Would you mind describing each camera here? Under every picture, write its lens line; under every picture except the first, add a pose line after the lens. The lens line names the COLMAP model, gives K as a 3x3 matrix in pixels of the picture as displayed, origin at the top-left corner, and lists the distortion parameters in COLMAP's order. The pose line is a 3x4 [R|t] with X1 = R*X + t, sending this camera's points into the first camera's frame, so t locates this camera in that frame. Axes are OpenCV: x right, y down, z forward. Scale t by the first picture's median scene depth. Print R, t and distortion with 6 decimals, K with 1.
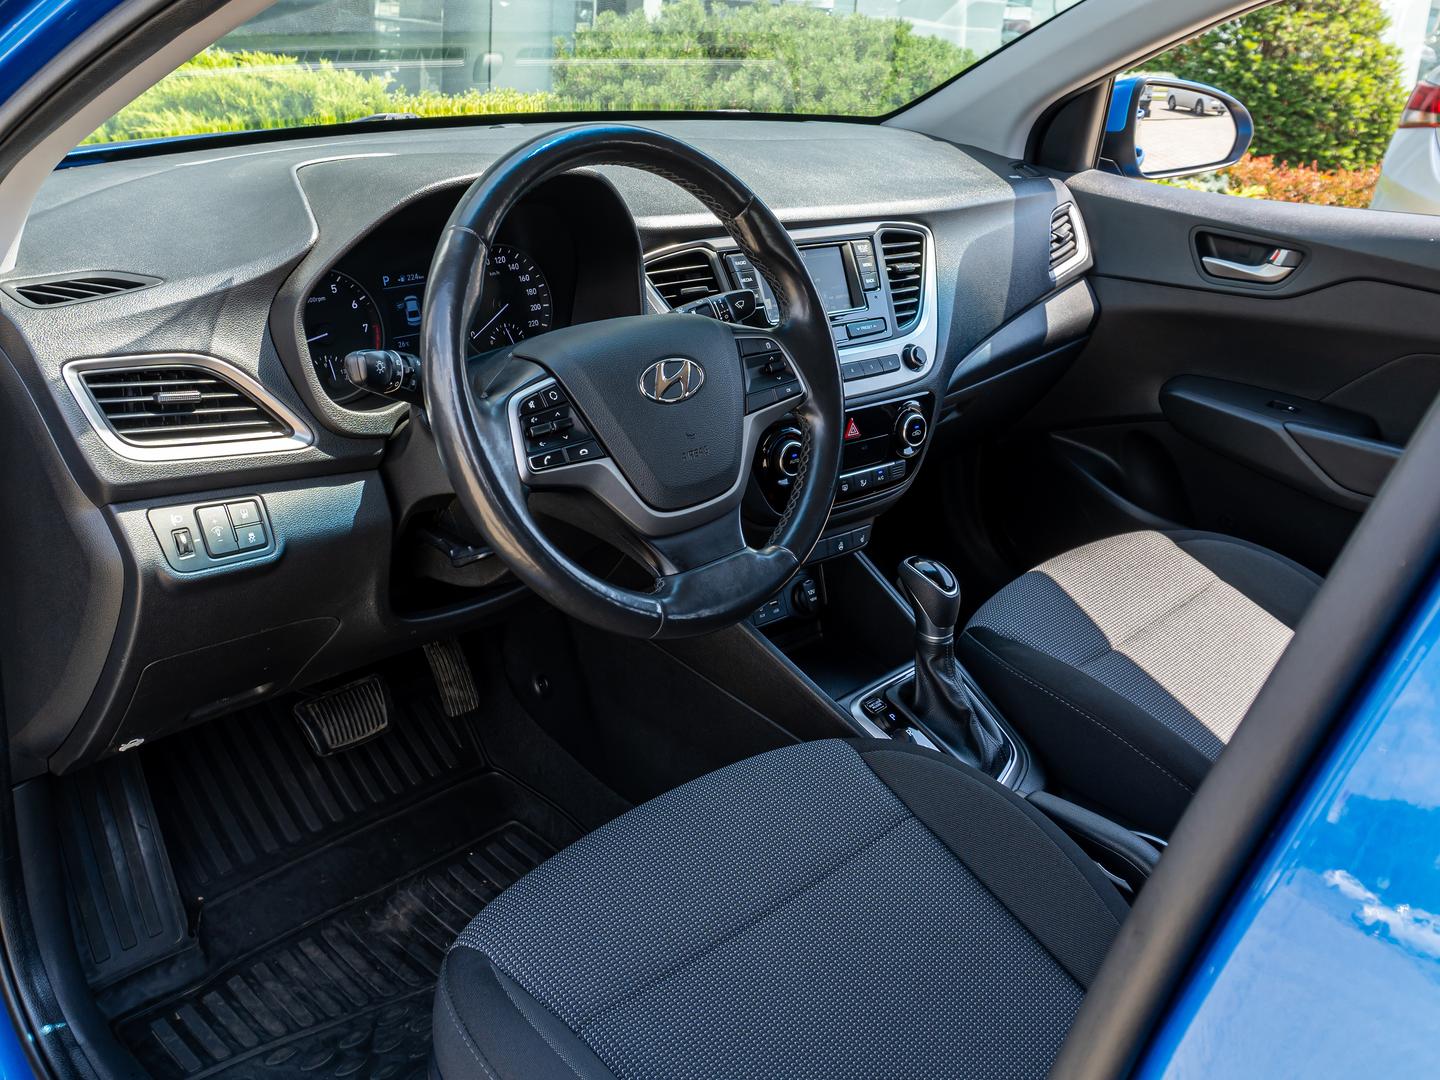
lens RADIAL K [[1334.1, 0, 720.0], [0, 1334.1, 540.0], [0, 0, 1]] dist [-0.002859, -0.007537]
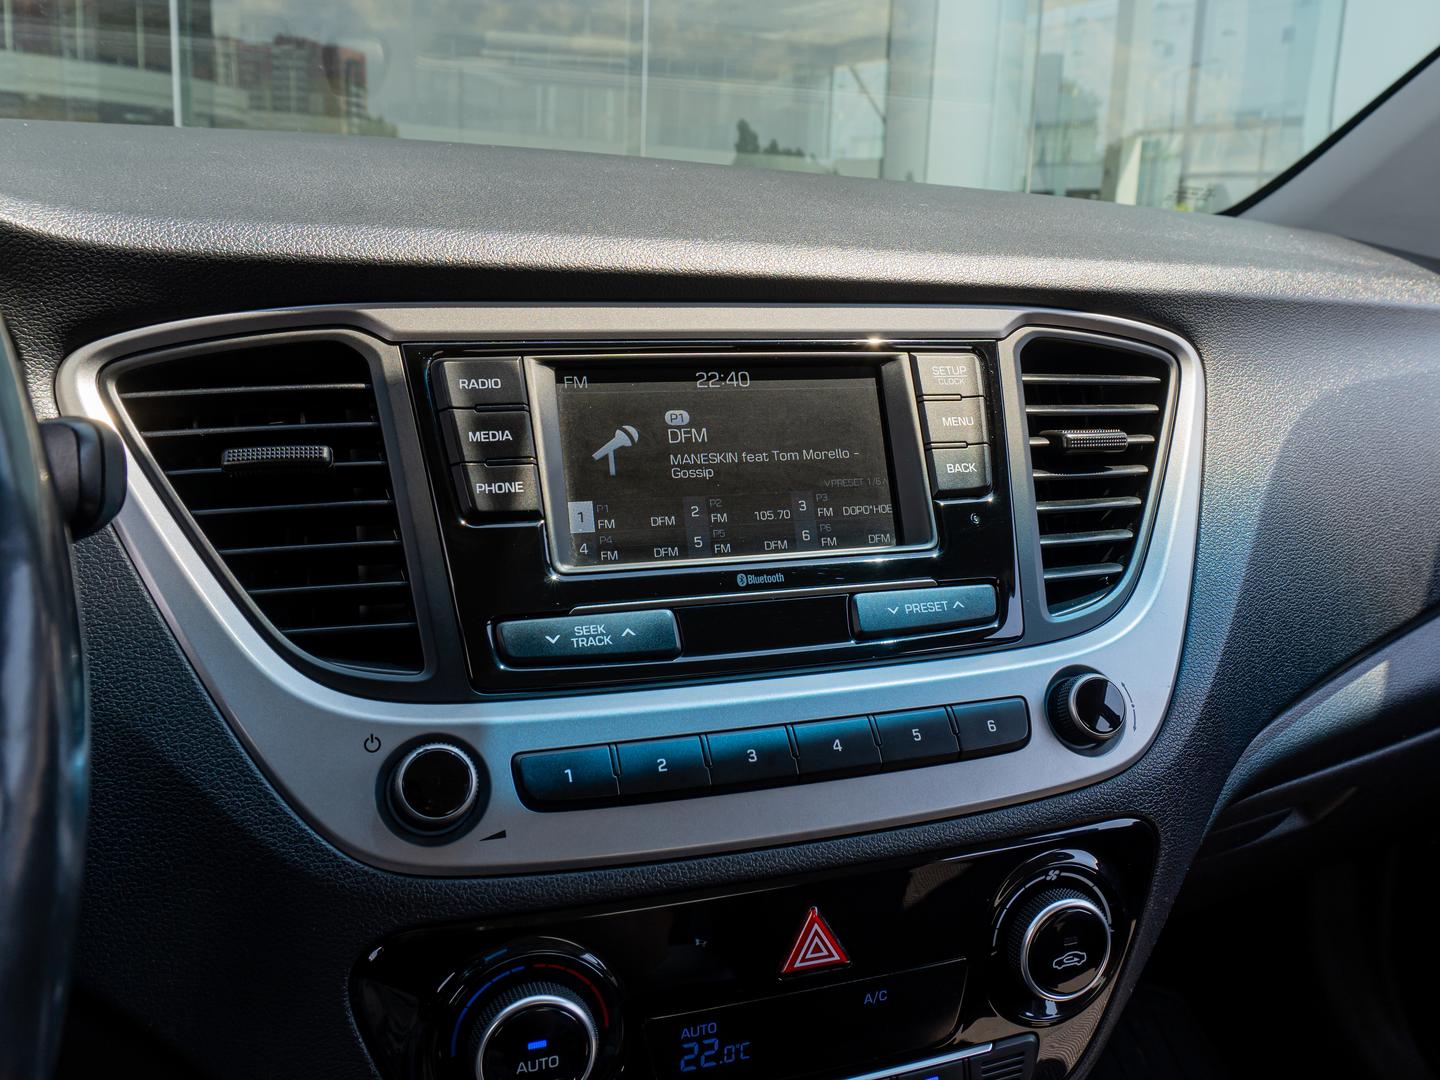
lens RADIAL K [[1334.1, 0, 720.0], [0, 1334.1, 540.0], [0, 0, 1]] dist [-0.002859, -0.007537]
pose [[0.947010, 0.059165, -0.315709, 0.160344], [-0.110523, 0.982893, -0.147329, -0.119571], [0.301592, 0.174415, 0.937348, 0.663551]]
